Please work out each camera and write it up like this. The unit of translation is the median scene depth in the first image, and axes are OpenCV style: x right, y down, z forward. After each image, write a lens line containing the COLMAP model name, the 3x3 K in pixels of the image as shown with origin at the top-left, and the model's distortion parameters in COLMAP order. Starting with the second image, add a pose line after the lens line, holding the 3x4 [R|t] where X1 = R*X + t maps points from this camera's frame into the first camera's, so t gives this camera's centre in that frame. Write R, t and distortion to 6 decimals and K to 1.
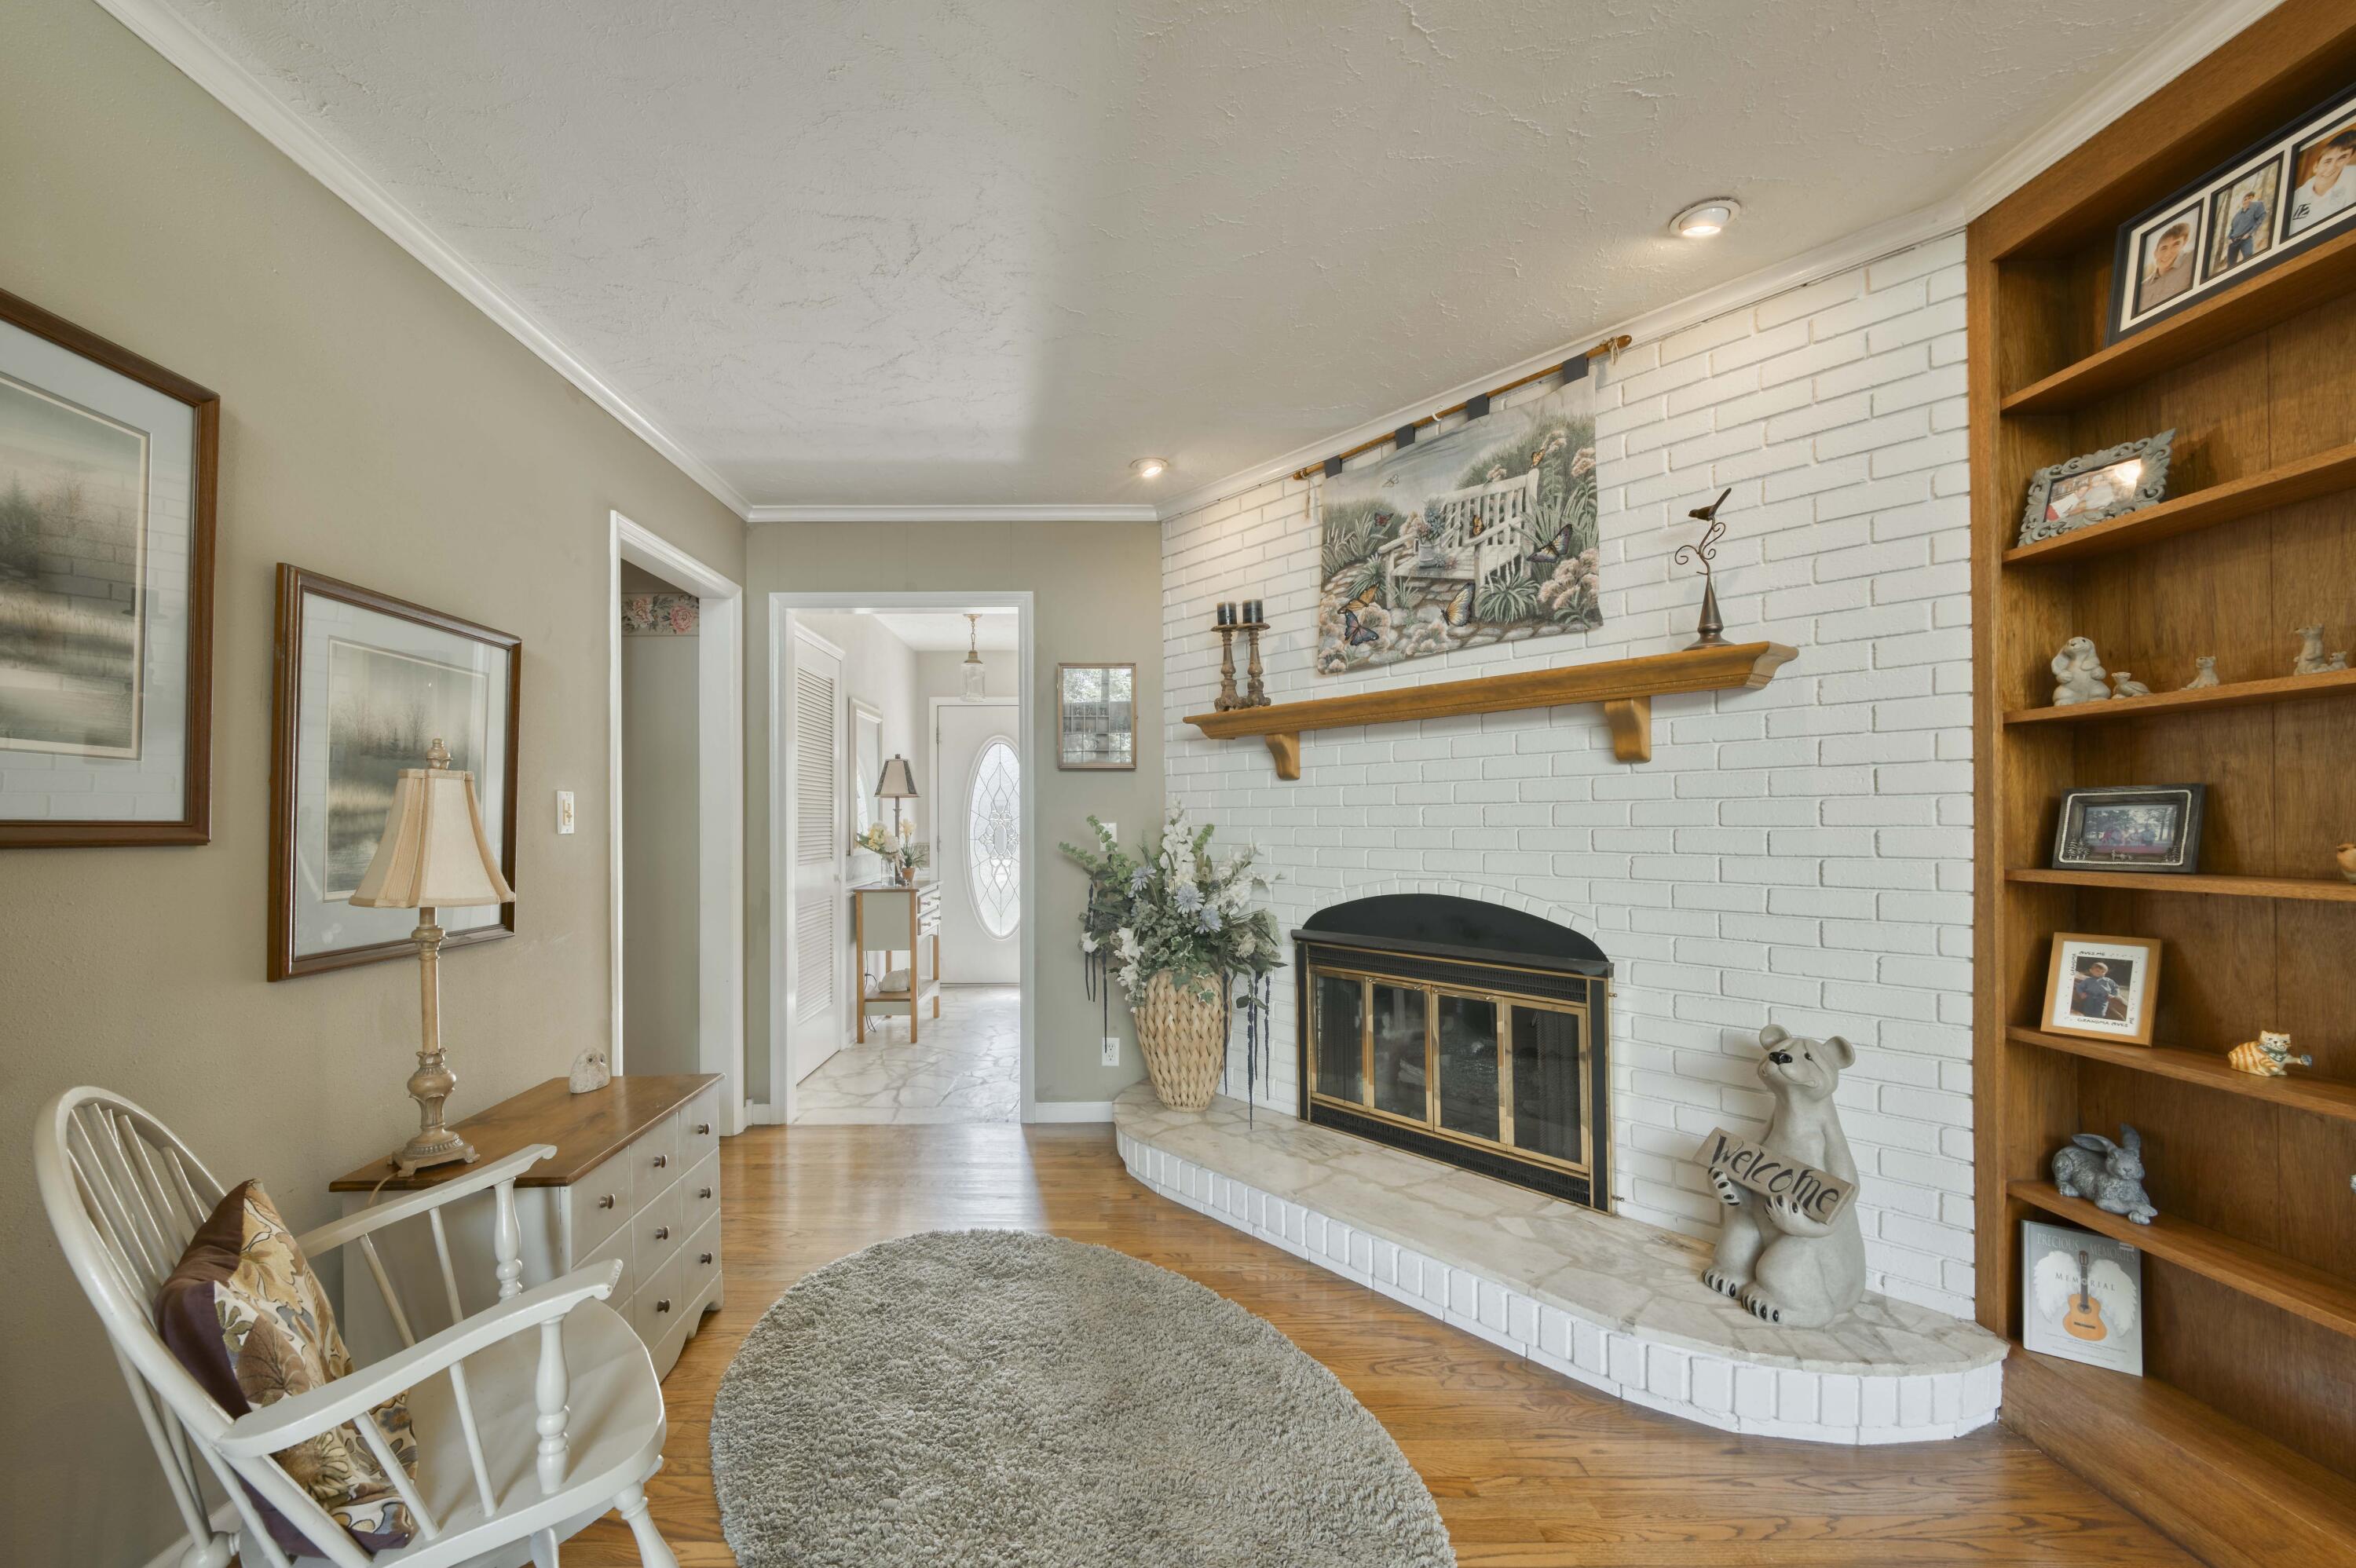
lens RADIAL K [[977.7, 0, 1126.2], [0, 977.7, 815.3], [0, 0, 1]] dist [-0.000453, -0.000961]
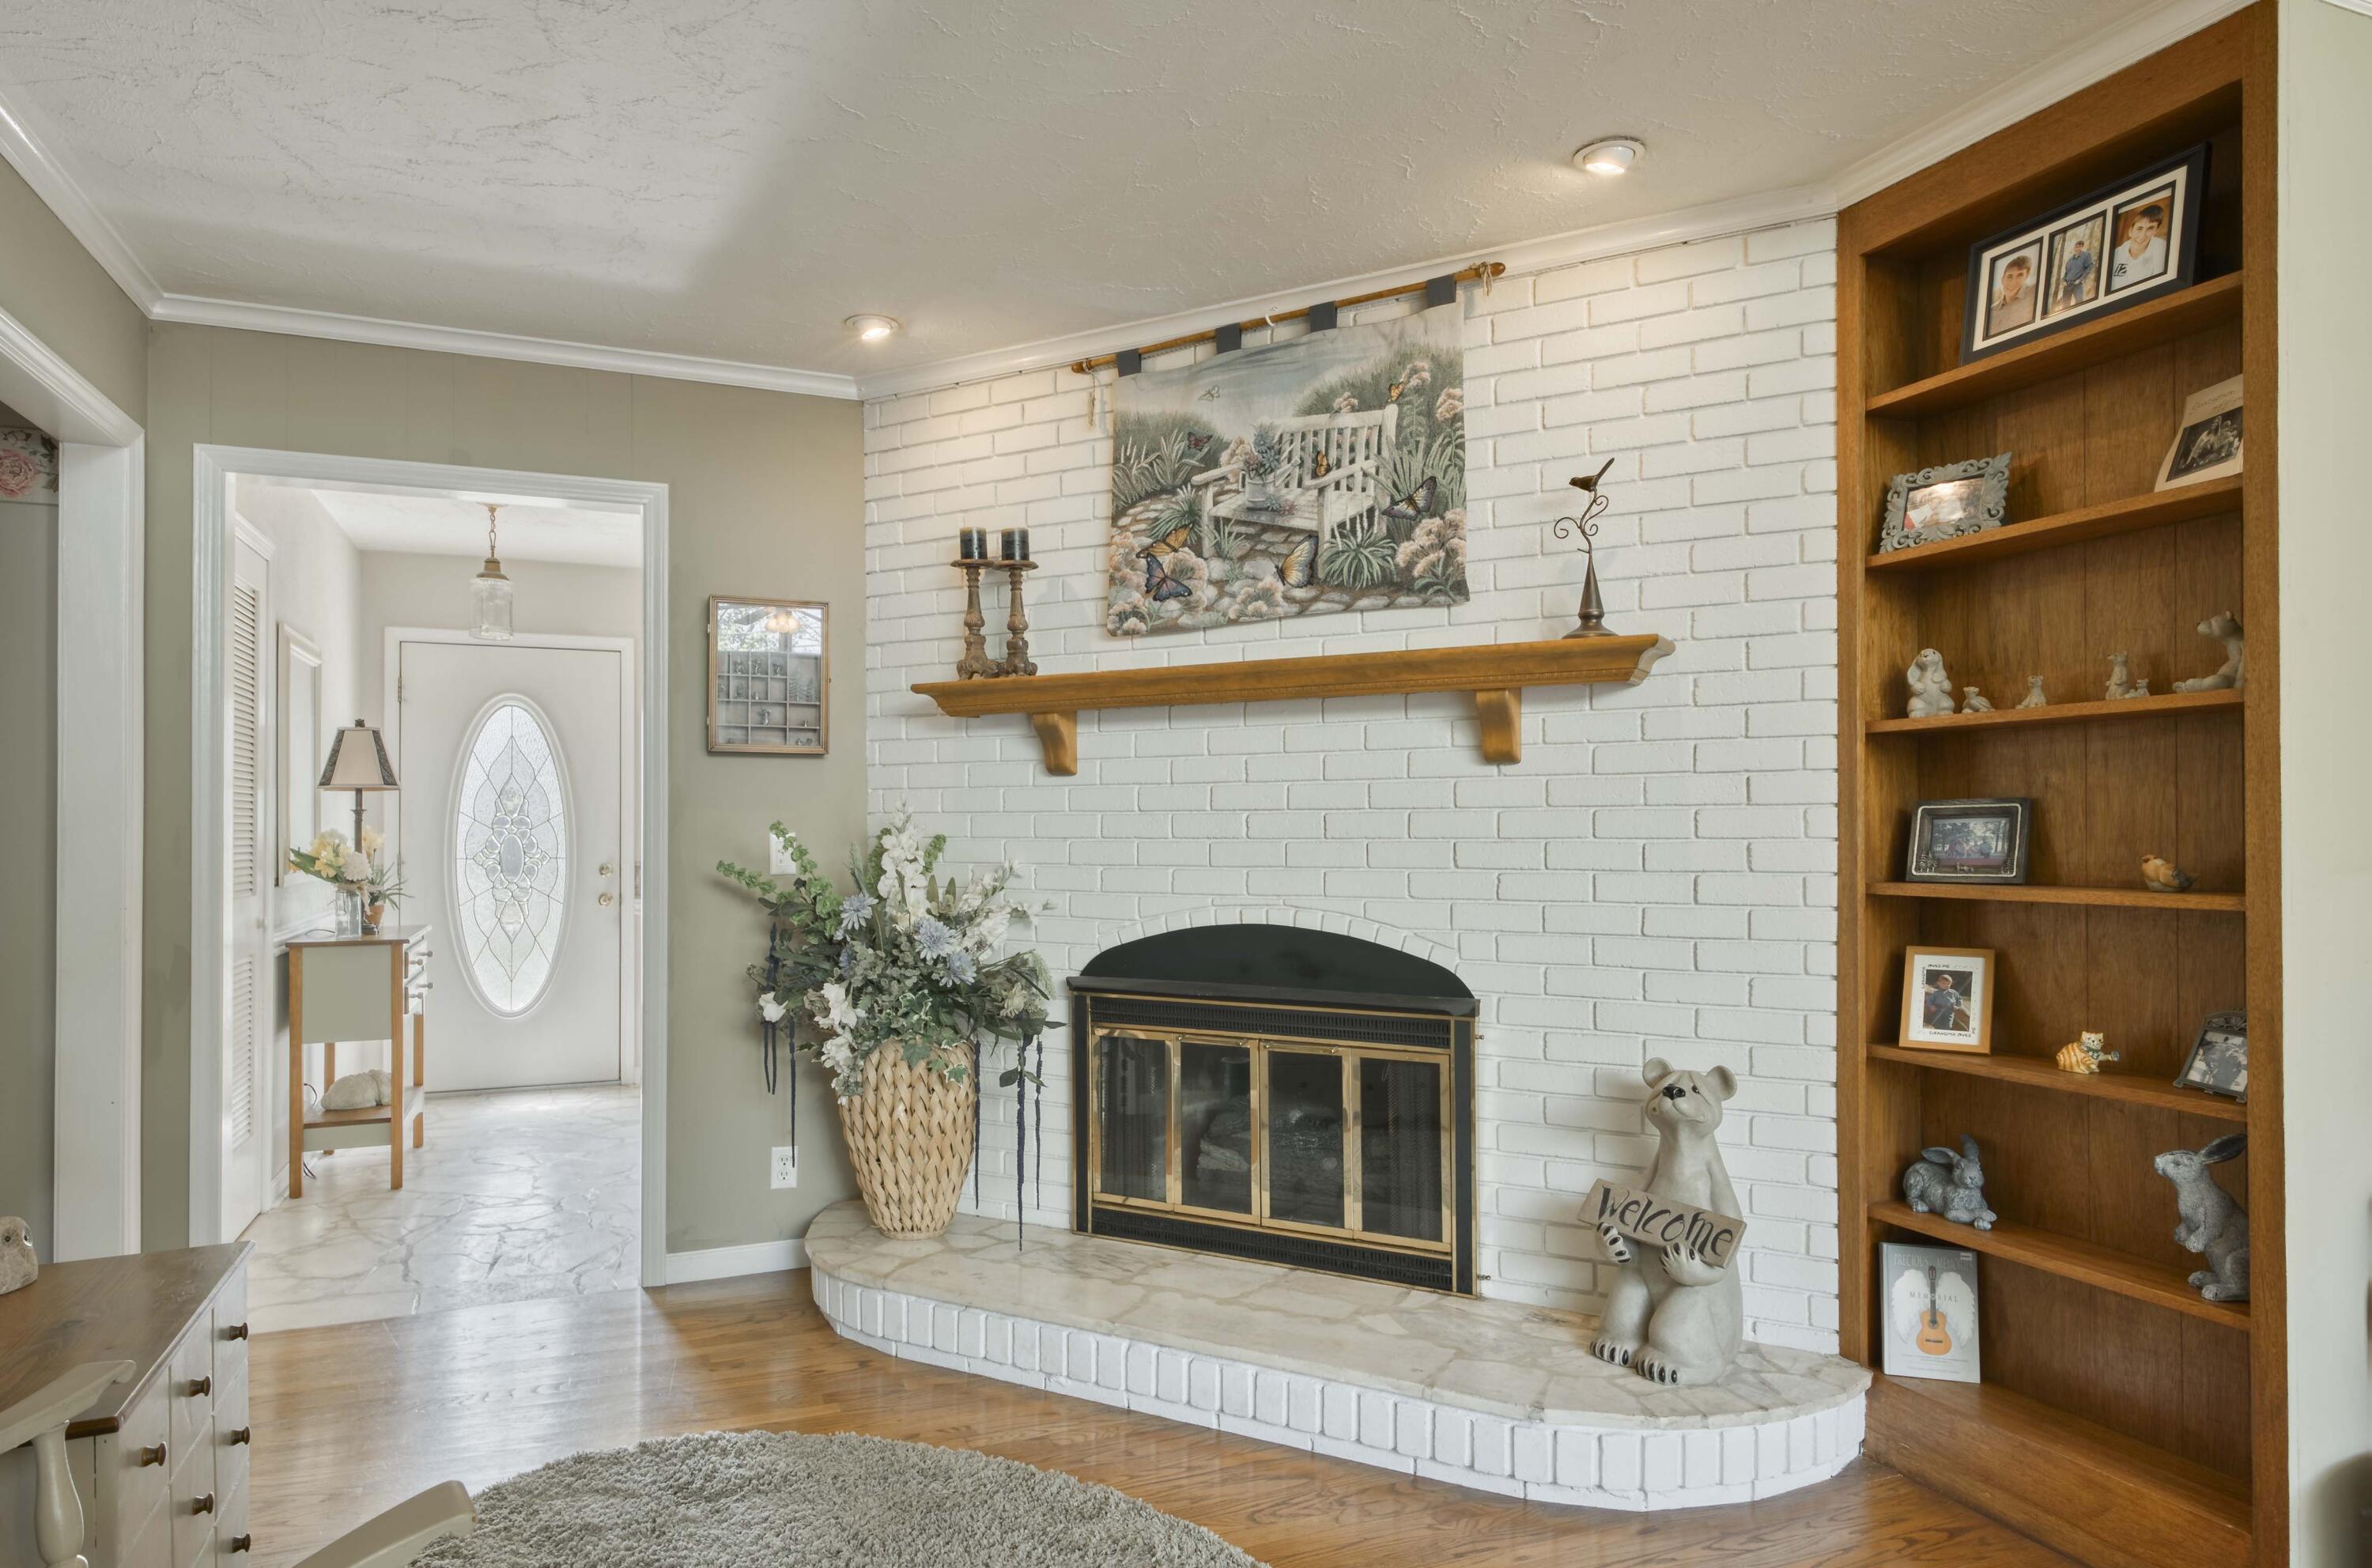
lens RADIAL K [[1423.8, 0, 1190.5], [0, 1423.8, 817.2], [0, 0, 1]] dist [0.019814, -0.001822]
pose [[0.926828, 0.006407, 0.375431, -0.203399], [-0.005200, 0.999978, -0.004227, -0.000420], [-0.375449, 0.001965, 0.926841, -0.053469]]
